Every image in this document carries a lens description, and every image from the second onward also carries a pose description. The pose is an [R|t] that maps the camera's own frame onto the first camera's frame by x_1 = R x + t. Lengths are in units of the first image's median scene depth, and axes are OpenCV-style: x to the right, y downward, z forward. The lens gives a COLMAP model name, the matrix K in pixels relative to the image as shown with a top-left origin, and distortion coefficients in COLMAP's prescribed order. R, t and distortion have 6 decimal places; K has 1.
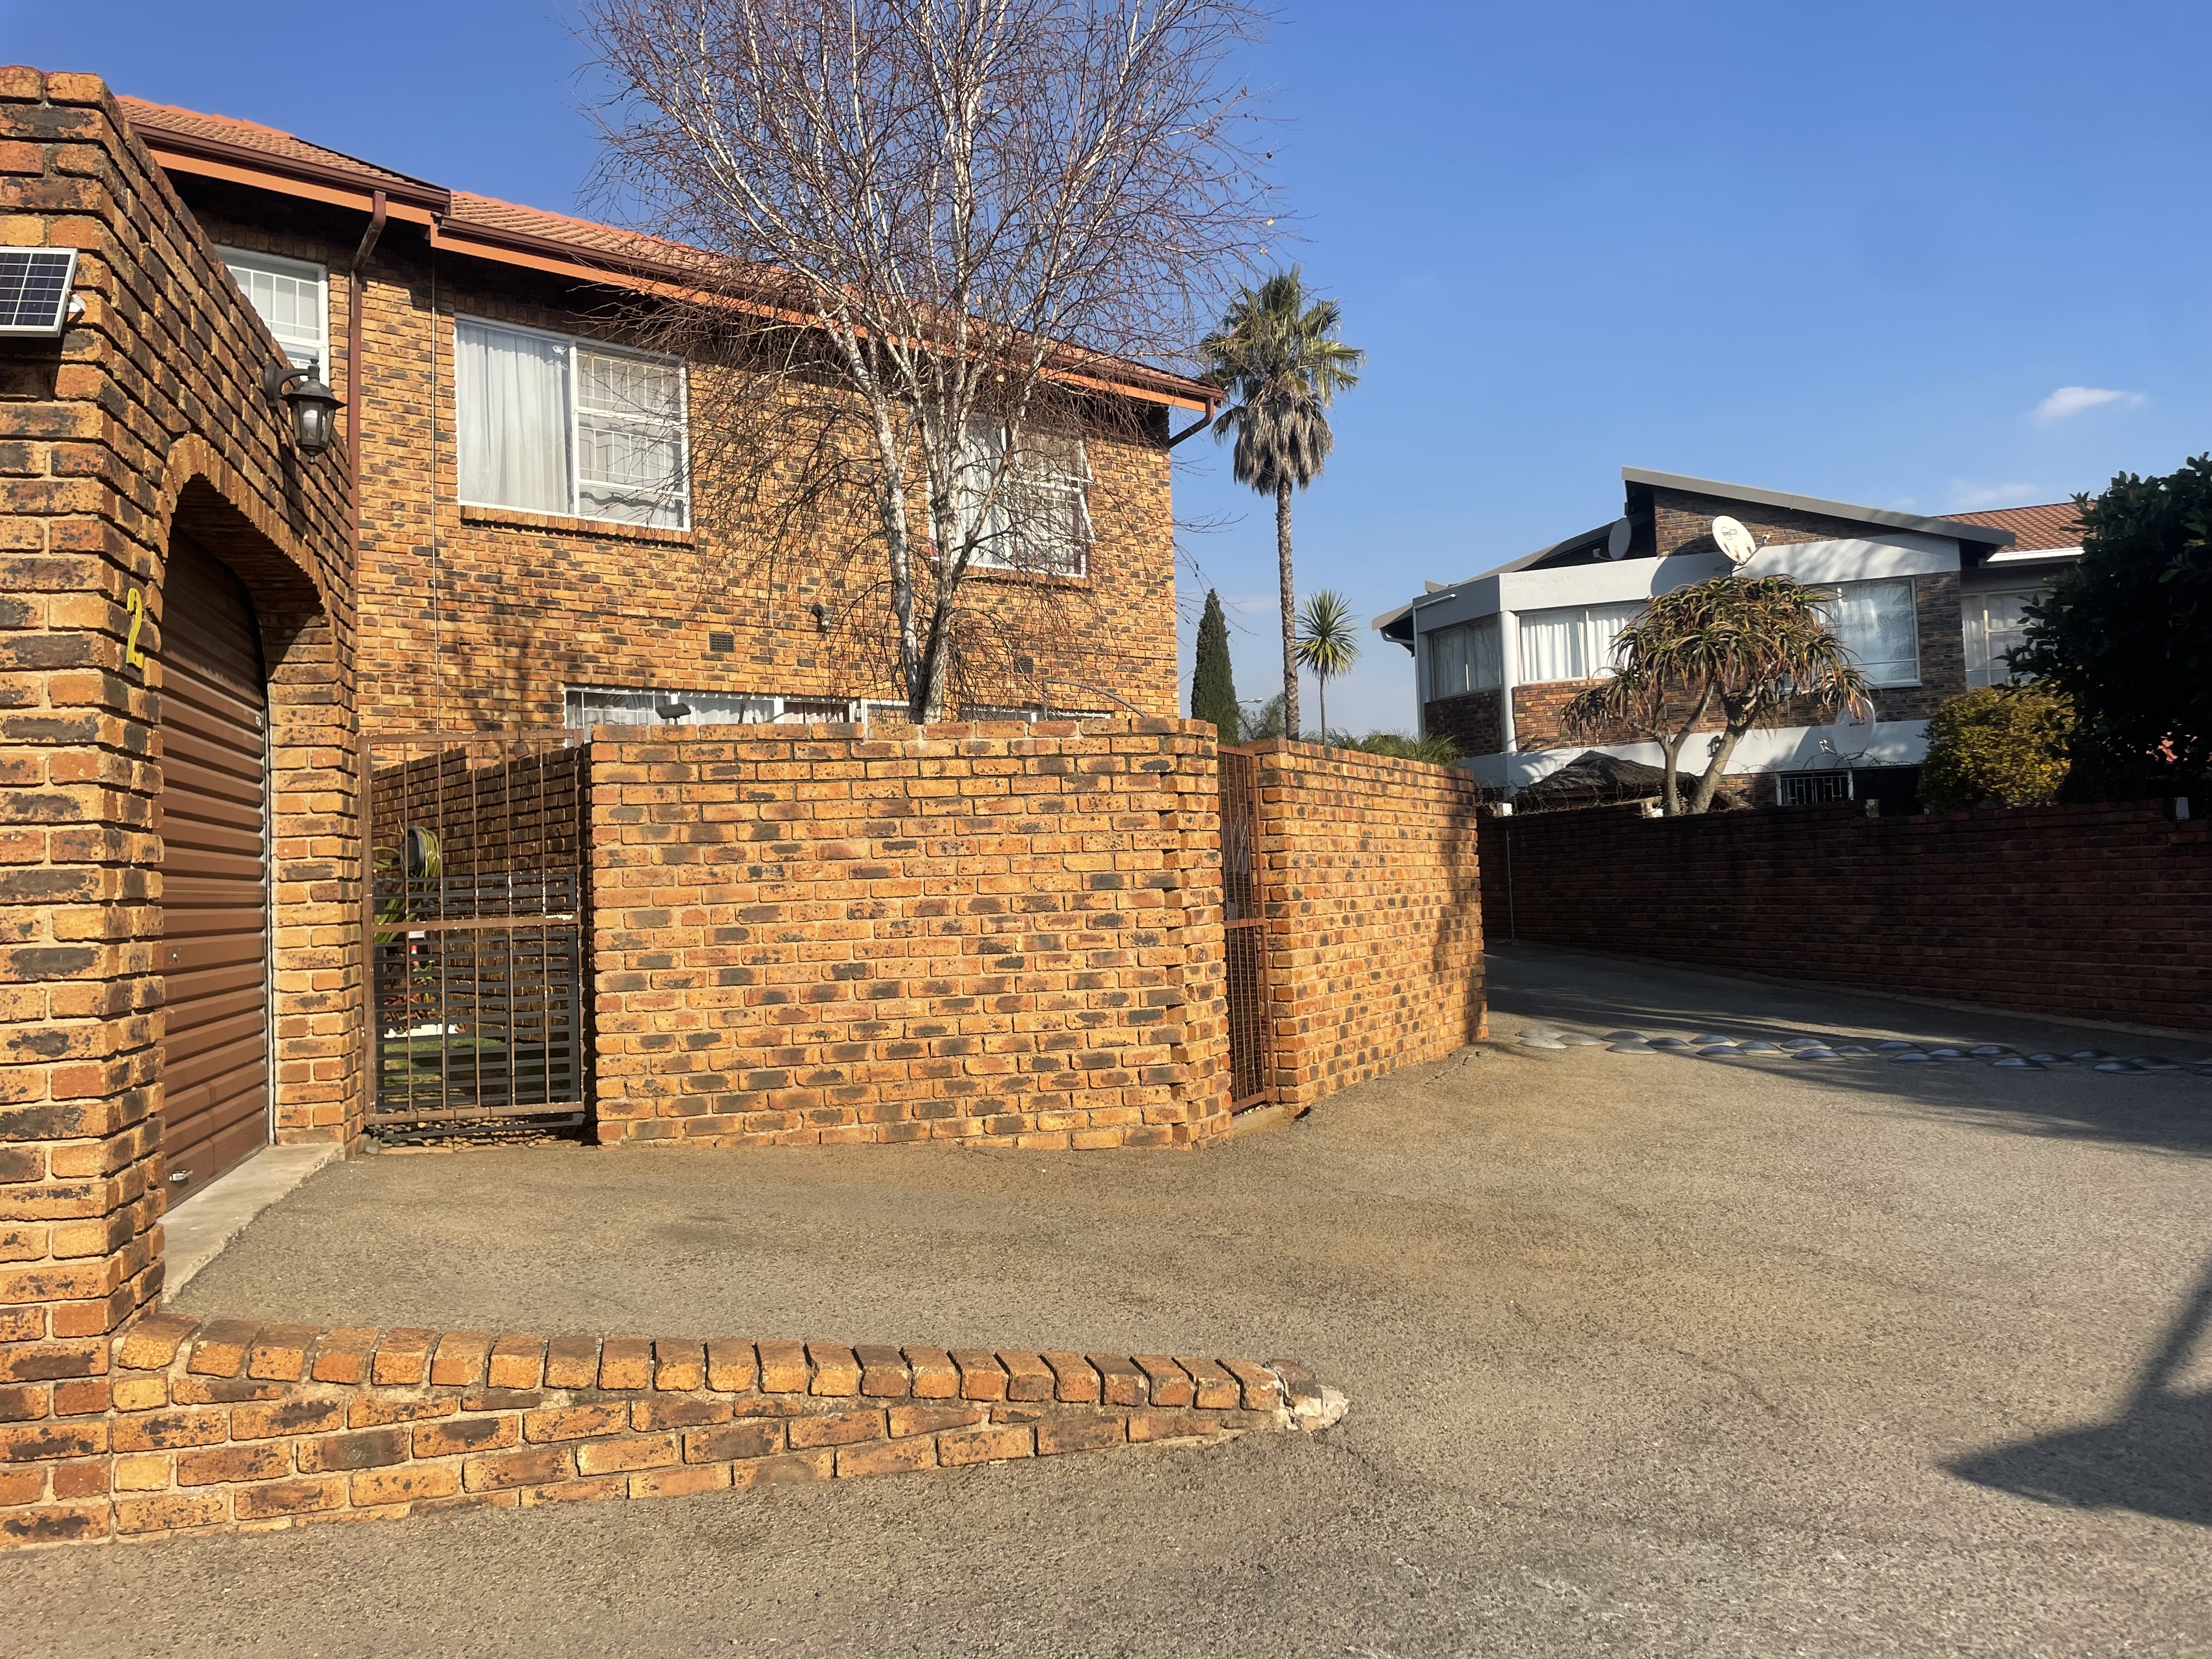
lens RADIAL K [[1669.3, 0, 1091.0], [0, 1669.3, 823.1], [0, 0, 1]] dist [0.103952, -0.139579]
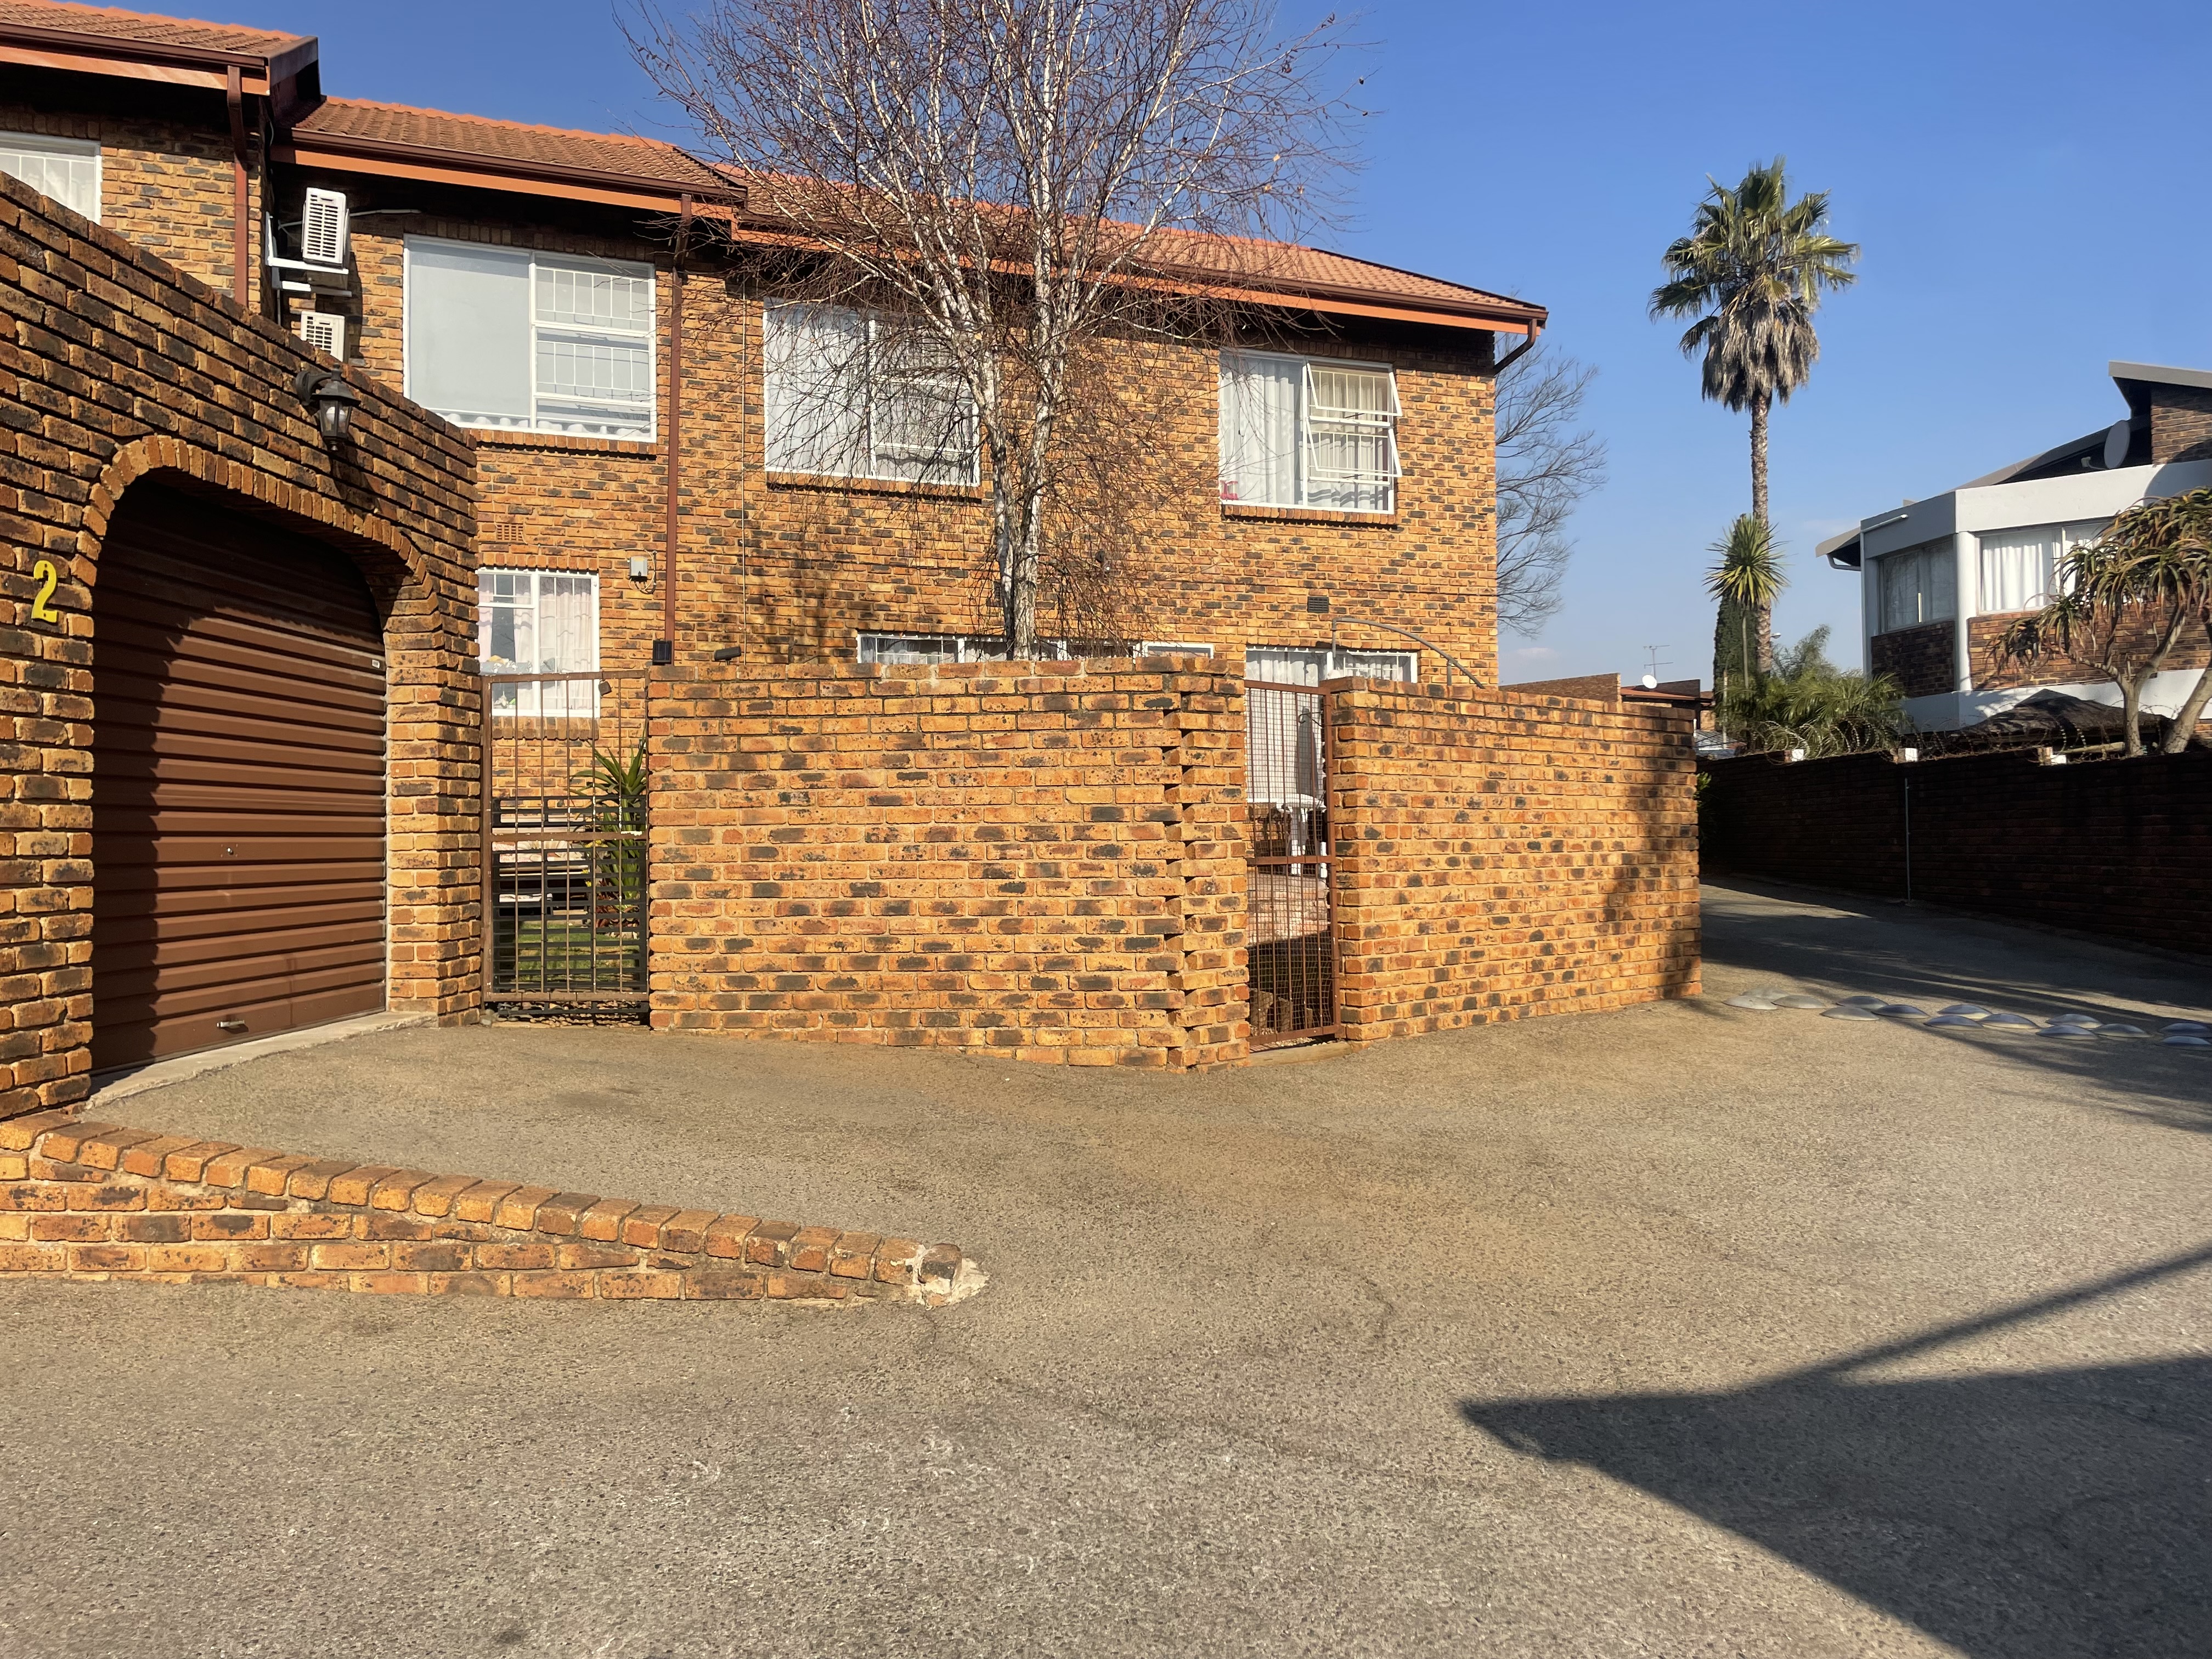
lens RADIAL K [[1669.3, 0, 1091.0], [0, 1669.3, 823.1], [0, 0, 1]] dist [0.103952, -0.139579]
pose [[0.950797, 0.023530, -0.308919, 0.251456], [-0.012879, 0.999252, 0.036475, 0.002113], [0.309546, -0.030701, 0.950389, 0.000970]]
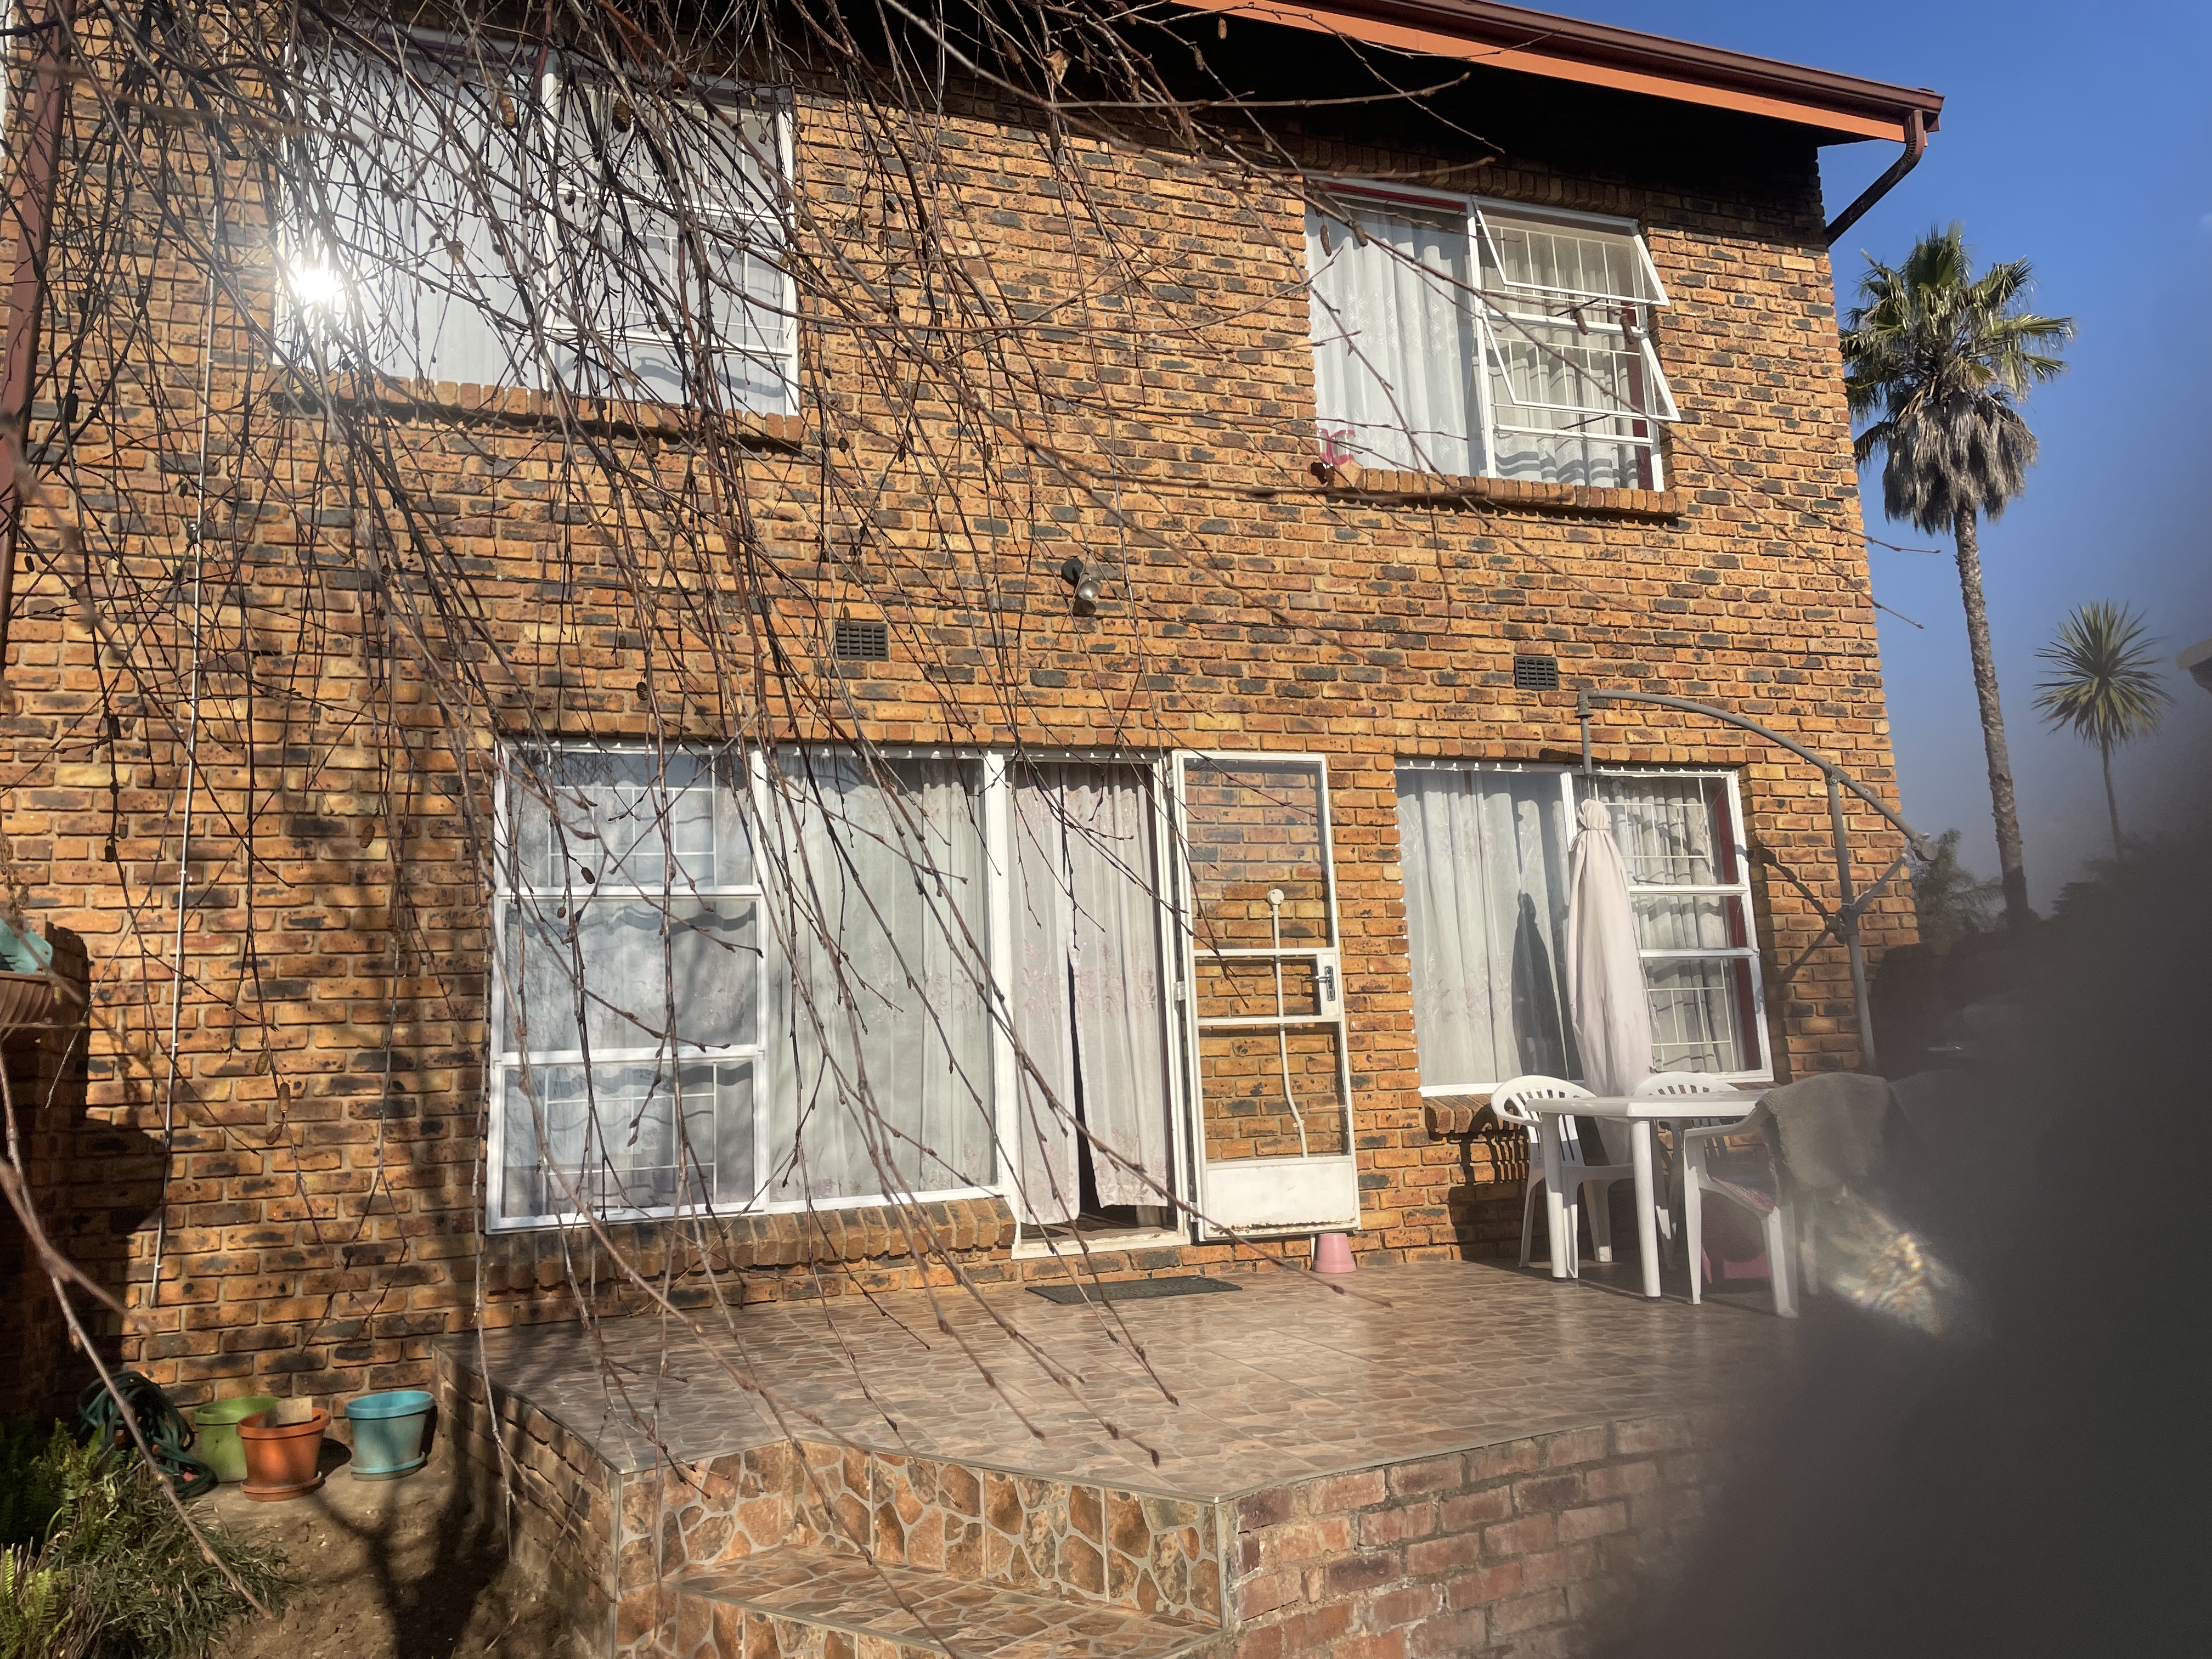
lens RADIAL K [[1673.6, 0, 1091.0], [0, 1673.6, 792.6], [0, 0, 1]] dist [0.069544, -0.081949]
pose [[0.939663, -0.067466, -0.335383, -0.001898], [0.025225, 0.991356, -0.128749, -0.002535], [0.341170, 0.112520, 0.933243, 0.894555]]
